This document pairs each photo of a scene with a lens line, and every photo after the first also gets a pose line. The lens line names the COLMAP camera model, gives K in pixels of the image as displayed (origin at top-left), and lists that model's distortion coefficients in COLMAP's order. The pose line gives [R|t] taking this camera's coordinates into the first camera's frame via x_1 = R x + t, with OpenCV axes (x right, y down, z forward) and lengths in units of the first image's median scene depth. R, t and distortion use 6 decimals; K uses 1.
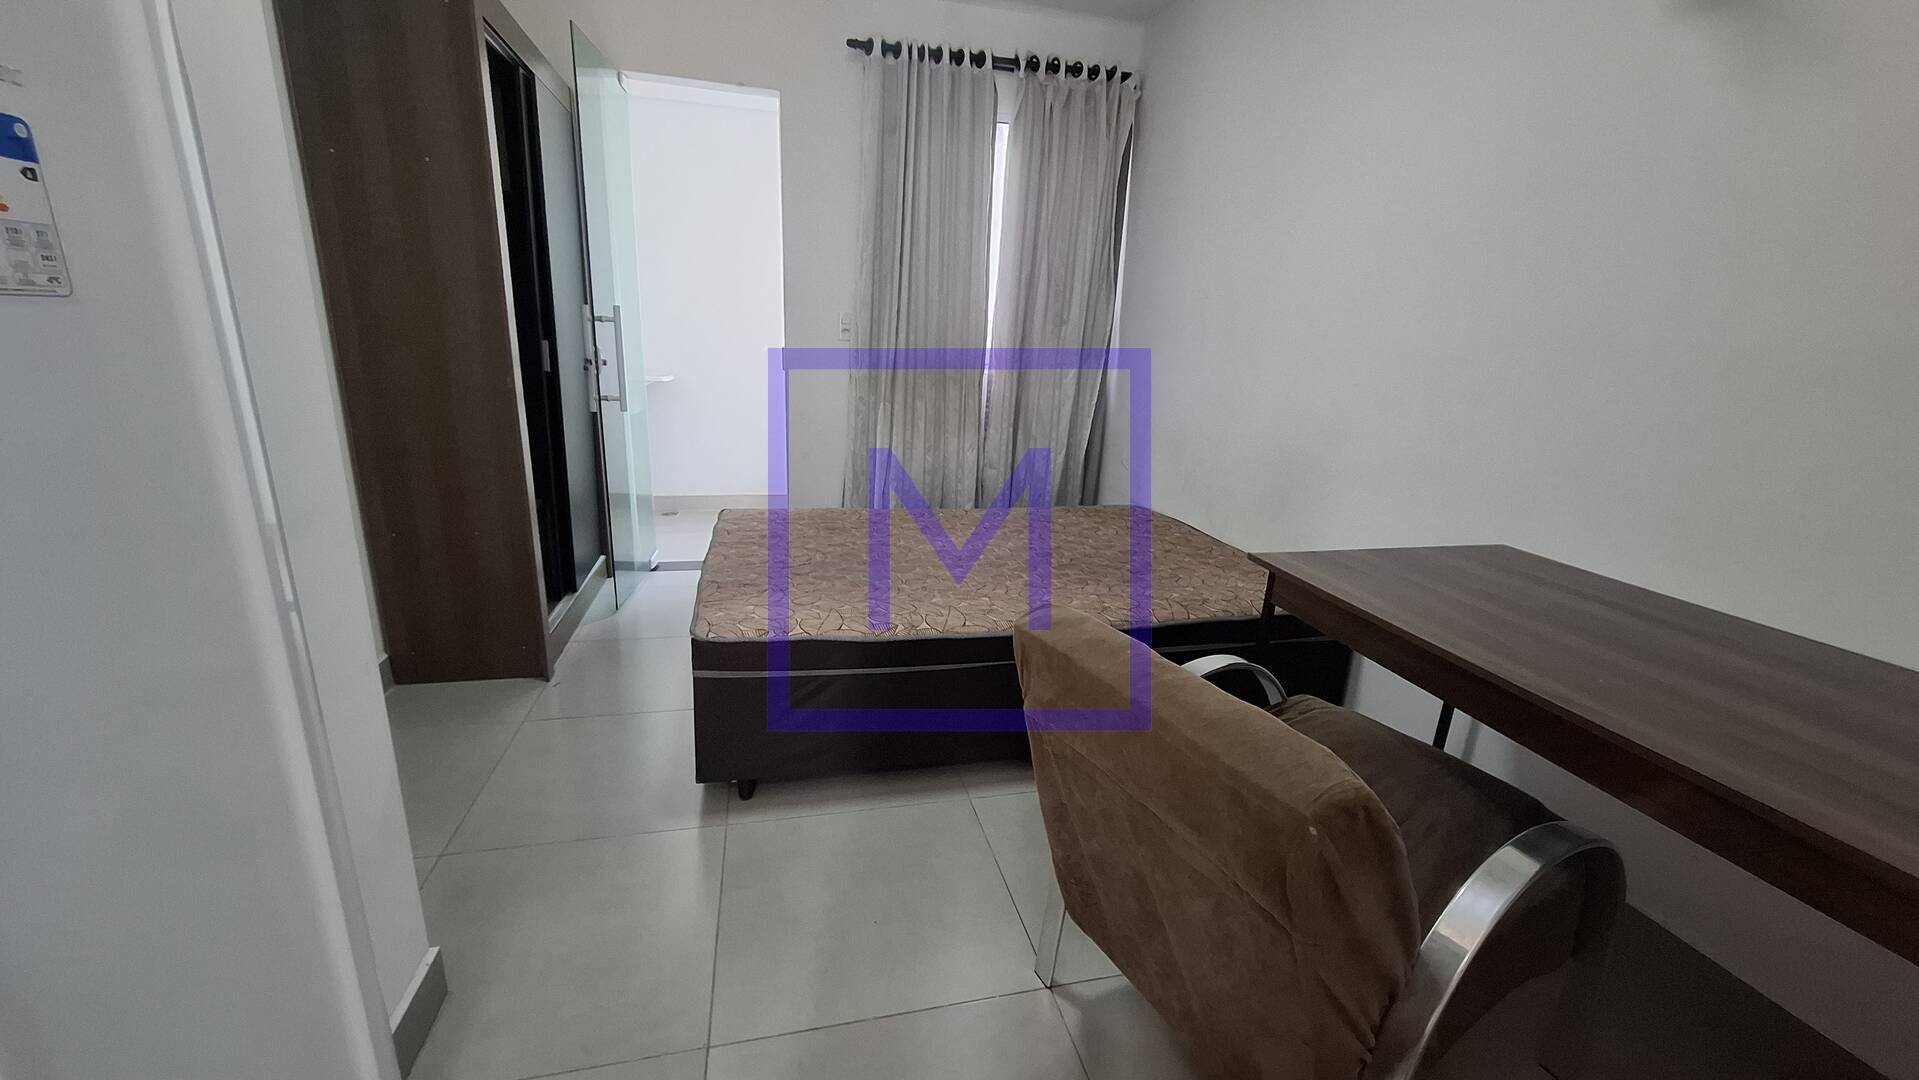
lens RADIAL K [[763.6, 0, 965.6], [0, 763.6, 537.3], [0, 0, 1]] dist [-0.004564, 0.000189]
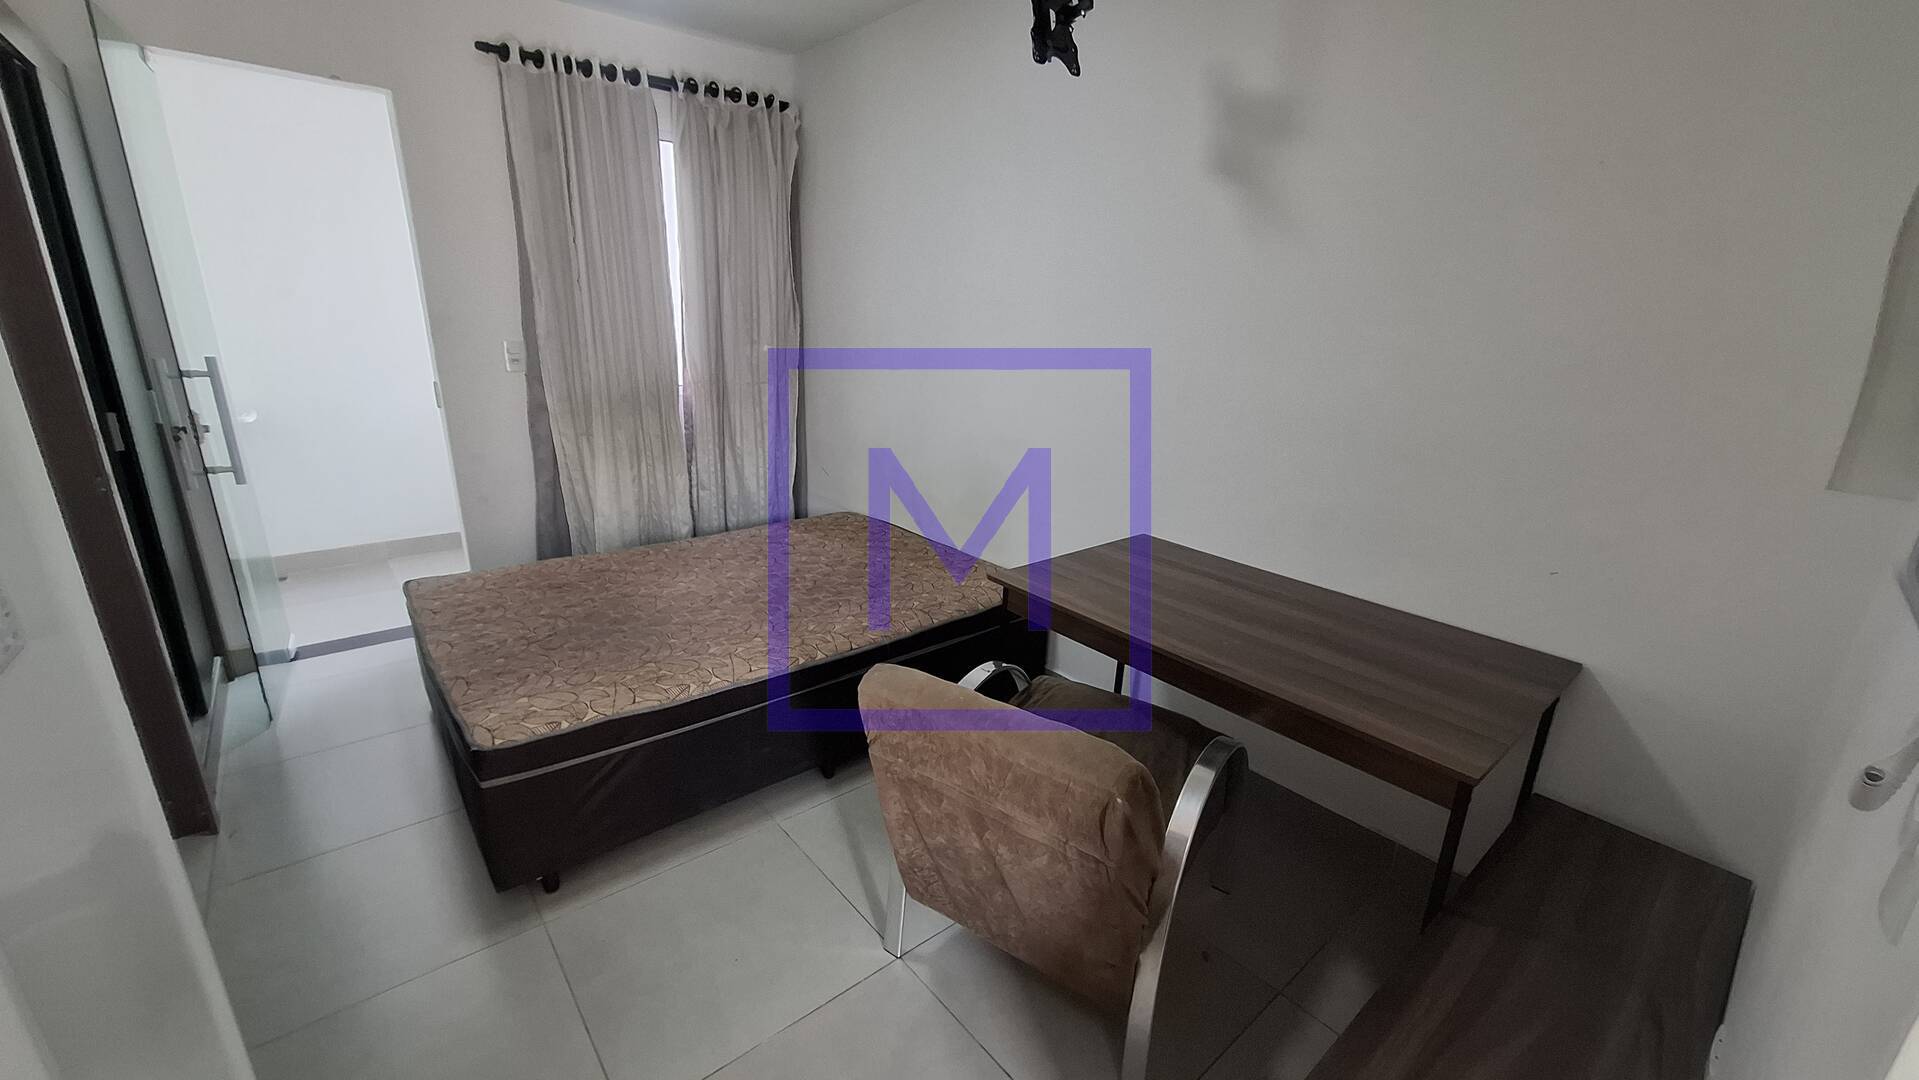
lens RADIAL K [[761.9, 0, 967.4], [0, 761.9, 540.5], [0, 0, 1]] dist [-0.001850, 0.000663]
pose [[0.896154, -0.139927, 0.421104, -0.096145], [0.118740, 0.989992, 0.076268, -0.070968], [-0.427562, -0.018346, 0.903800, -0.067346]]
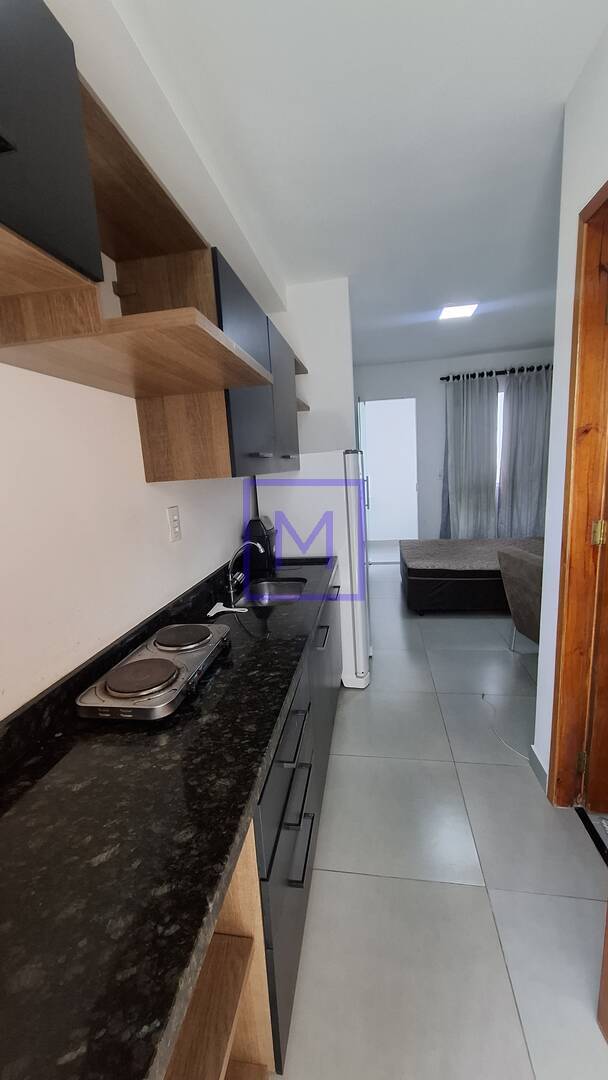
lens RADIAL K [[428.8, 0, 303.5], [0, 428.8, 543.1], [0, 0, 1]] dist [-0.001850, 0.000663]
pose [[0.913815, -0.022486, -0.405507, 0.016140], [-0.006062, 0.997600, -0.068979, 0.088928], [0.406085, 0.065492, 0.911486, -0.653700]]
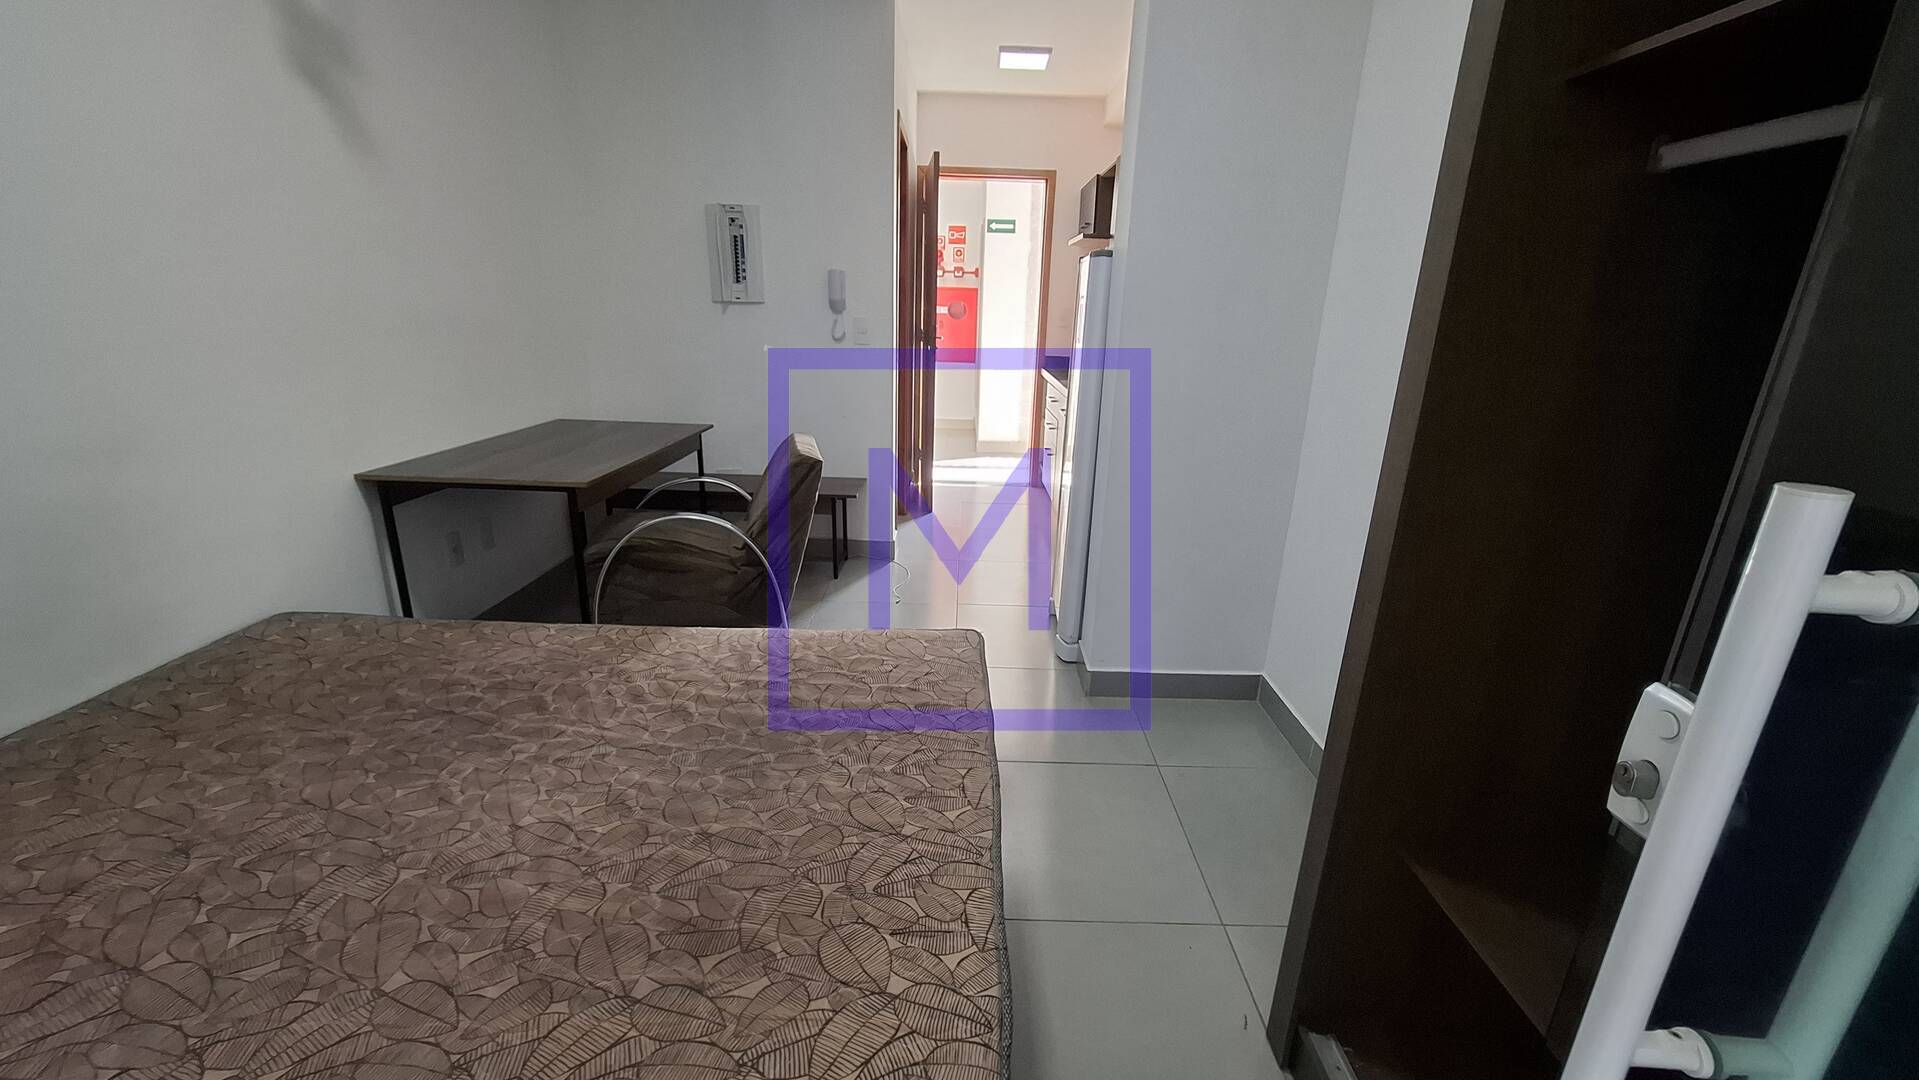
lens RADIAL K [[761.9, 0, 967.4], [0, 761.9, 540.5], [0, 0, 1]] dist [-0.001850, 0.000663]
pose [[-0.967490, -0.142152, 0.209180, -0.316166], [-0.008576, 0.845057, 0.534608, -0.334126], [-0.252764, 0.515434, -0.818803, 1.060950]]
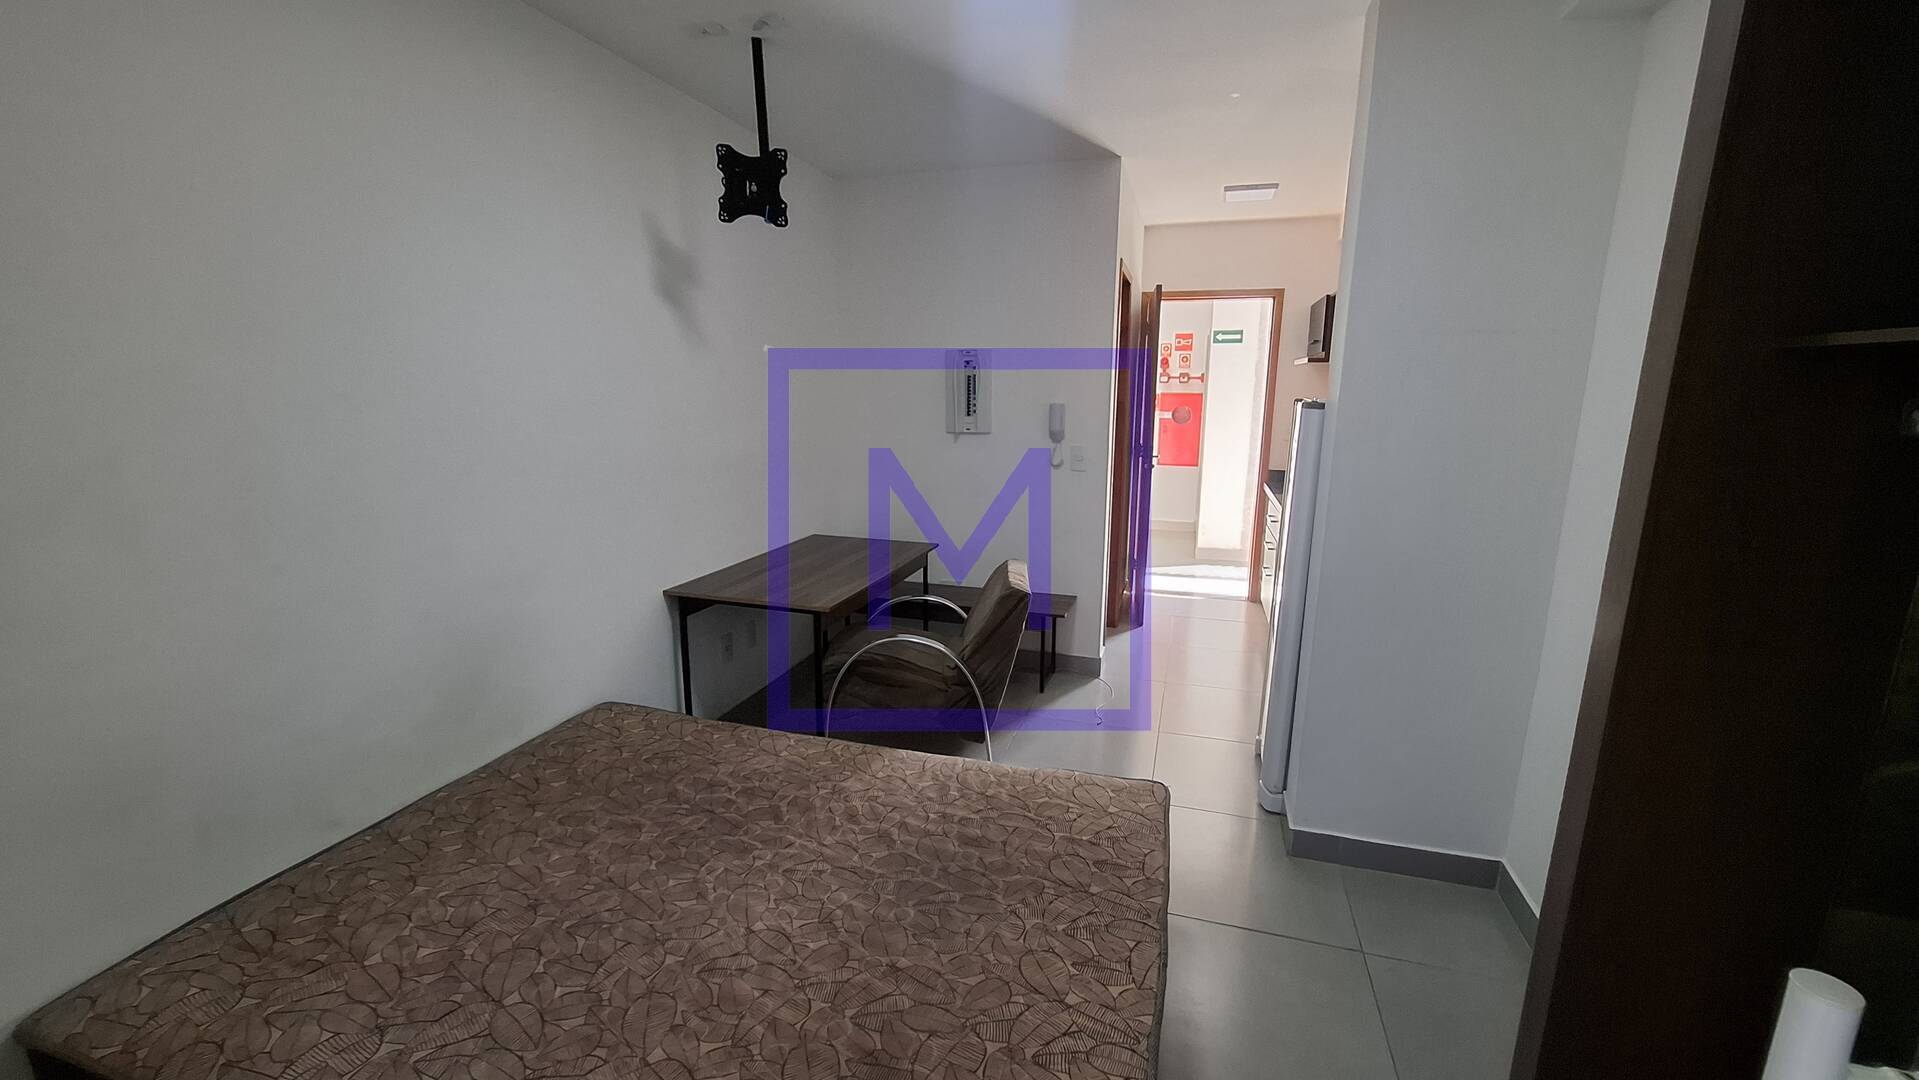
lens RADIAL K [[763.6, 0, 965.6], [0, 763.6, 537.3], [0, 0, 1]] dist [-0.004564, 0.000189]
pose [[-0.856278, -0.149484, 0.494411, -0.345875], [0.091716, 0.897991, 0.430349, -0.413555], [-0.508307, 0.413844, -0.755220, 1.064994]]
